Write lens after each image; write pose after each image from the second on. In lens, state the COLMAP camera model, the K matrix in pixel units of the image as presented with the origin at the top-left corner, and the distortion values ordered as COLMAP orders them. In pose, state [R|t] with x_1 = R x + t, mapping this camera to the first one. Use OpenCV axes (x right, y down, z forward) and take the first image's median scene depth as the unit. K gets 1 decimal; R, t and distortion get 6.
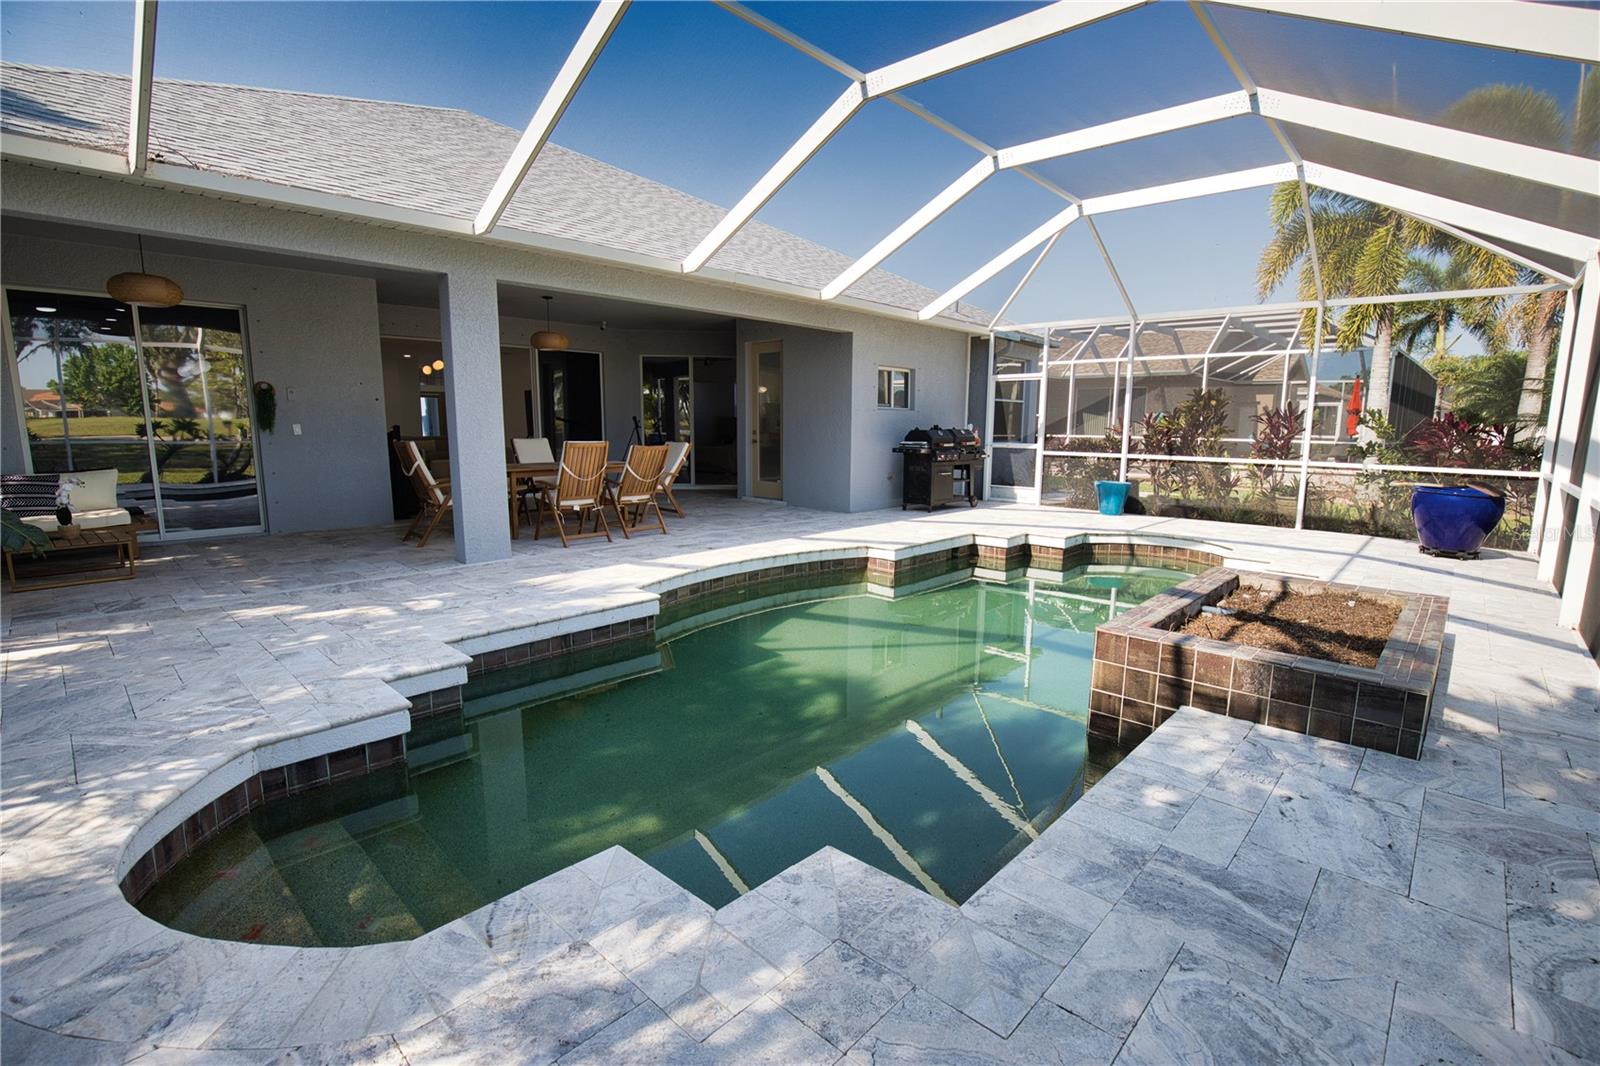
lens RADIAL K [[731.3, 0, 804.6], [0, 731.3, 533.7], [0, 0, 1]] dist [-0.032271, 0.004807]
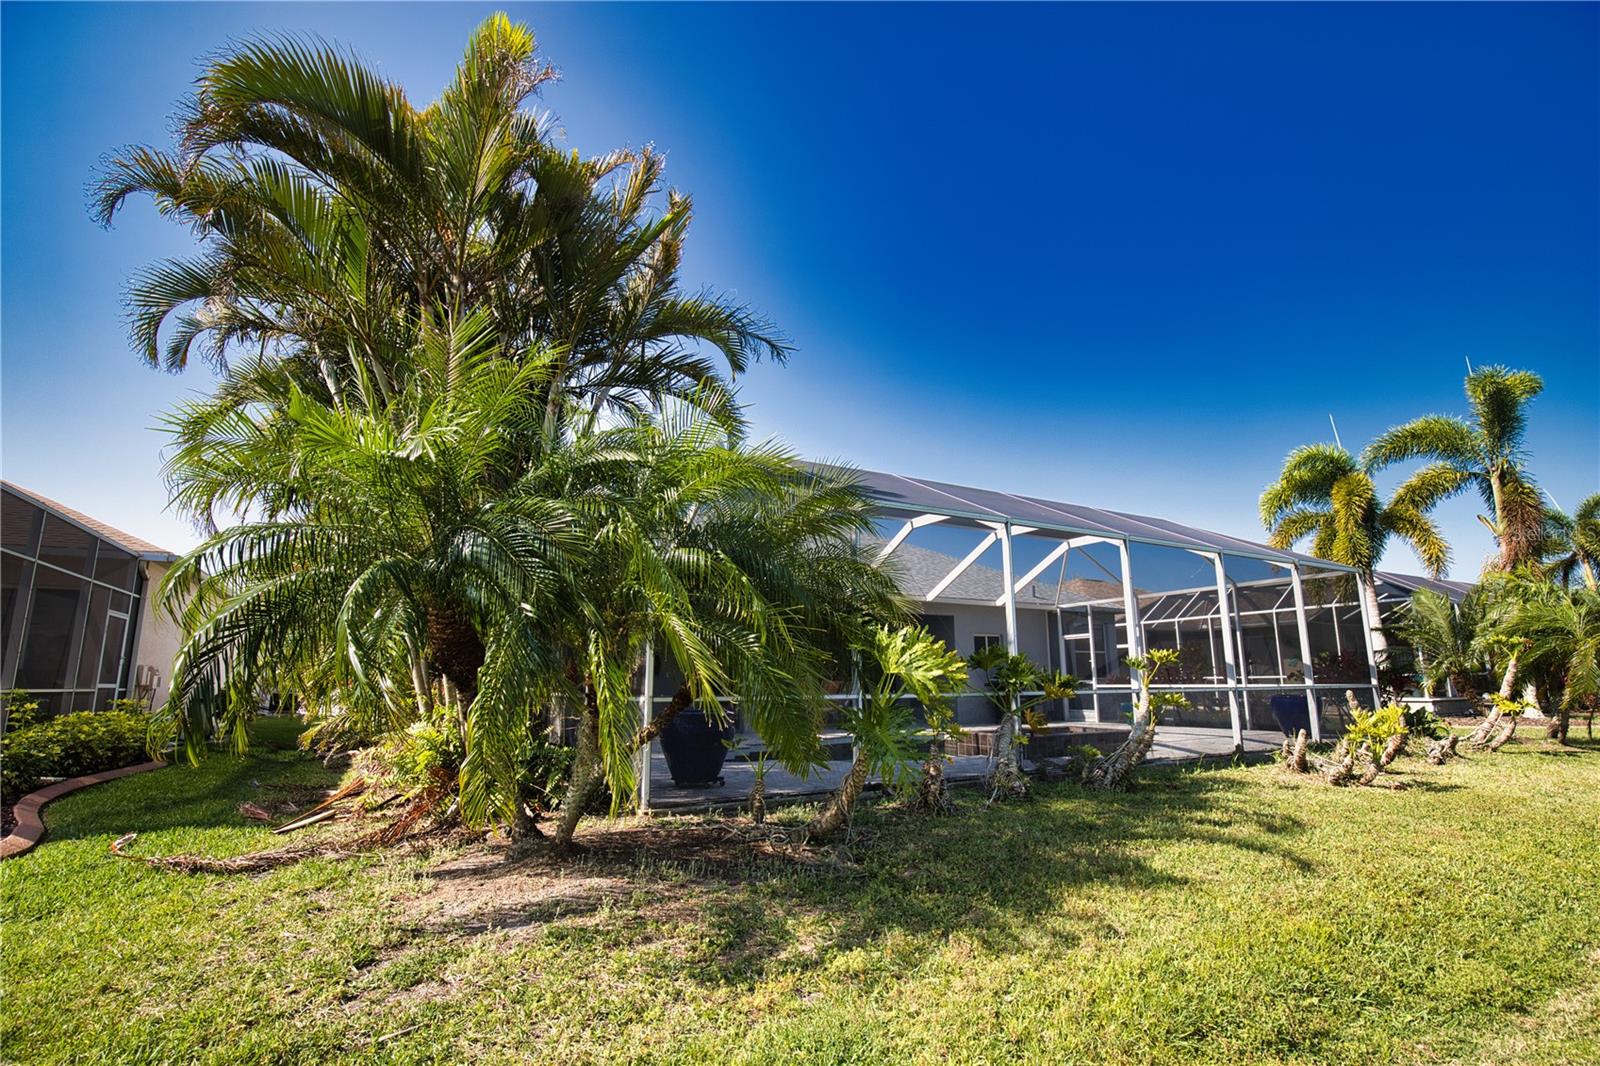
lens RADIAL K [[731.3, 0, 800.6], [0, 731.3, 536.6], [0, 0, 1]] dist [-0.032271, 0.004807]
pose [[0.944338, -0.075768, -0.320133, 0.833317], [-0.037167, 0.942315, -0.332659, 0.392442], [0.326871, 0.326040, 0.887047, -2.058249]]
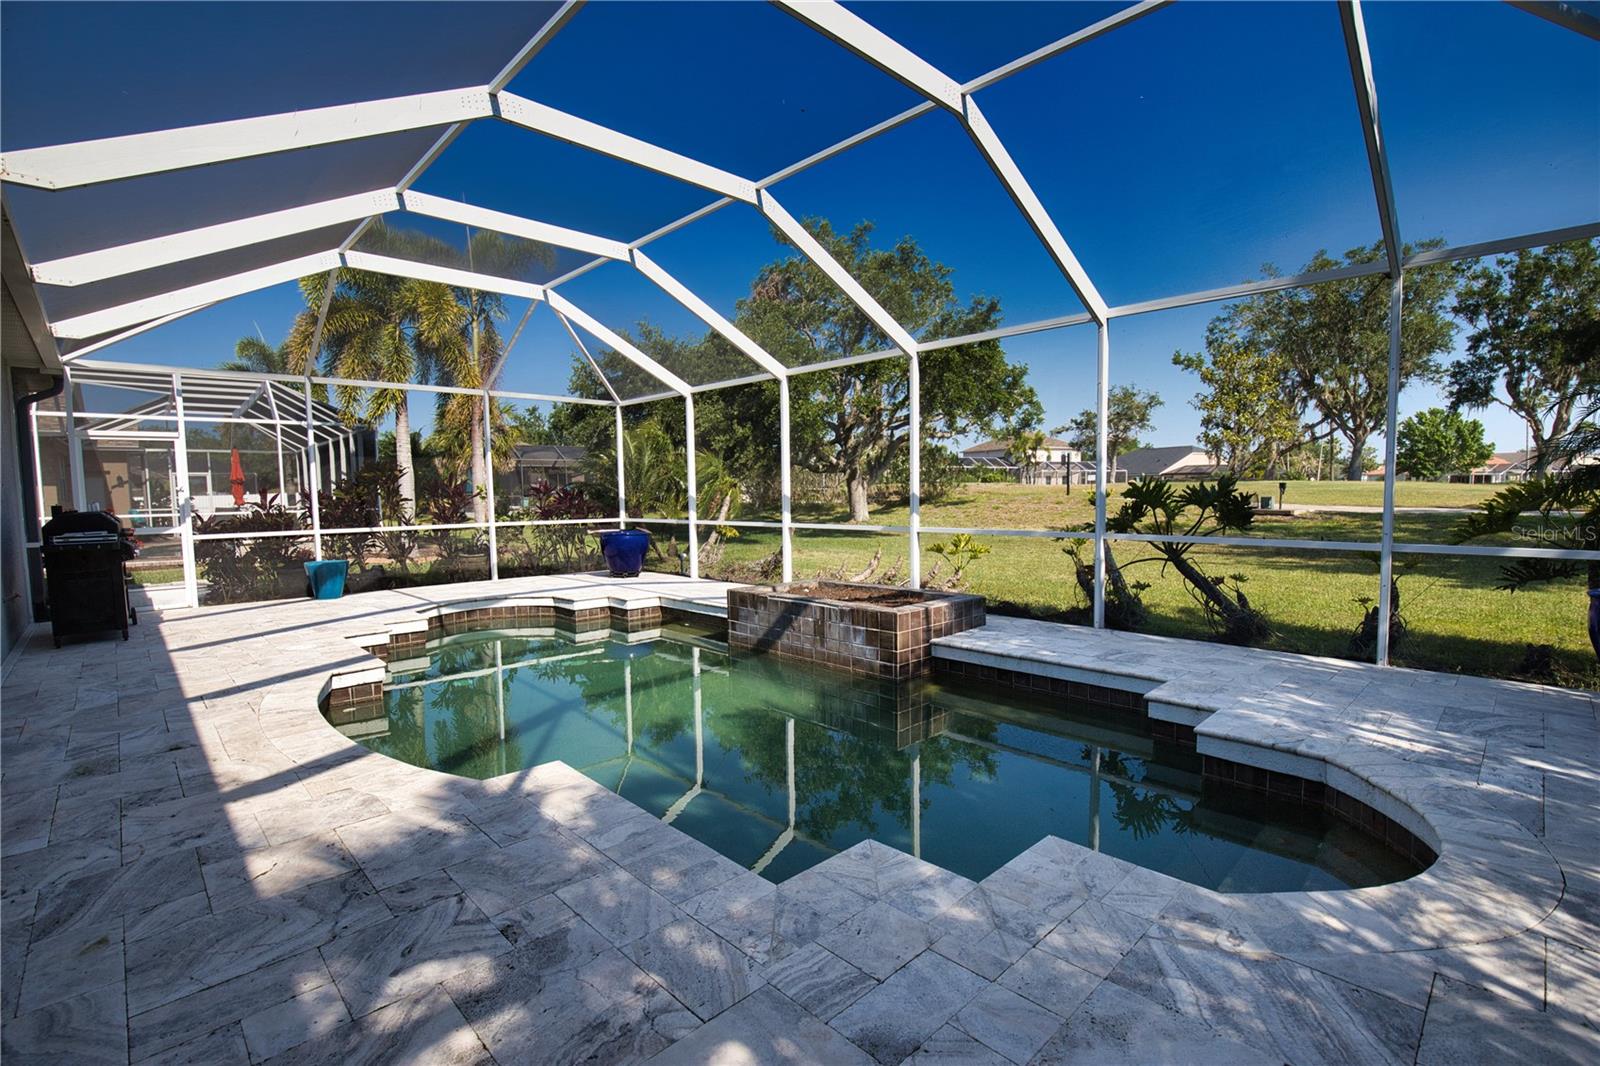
lens RADIAL K [[731.3, 0, 804.2], [0, 731.3, 540.4], [0, 0, 1]] dist [-0.032271, 0.004807]
pose [[0.052319, -0.074443, 0.995852, -1.275992], [0.160859, 0.984824, 0.065167, -0.180703], [-0.985590, 0.156783, 0.063500, 1.106450]]
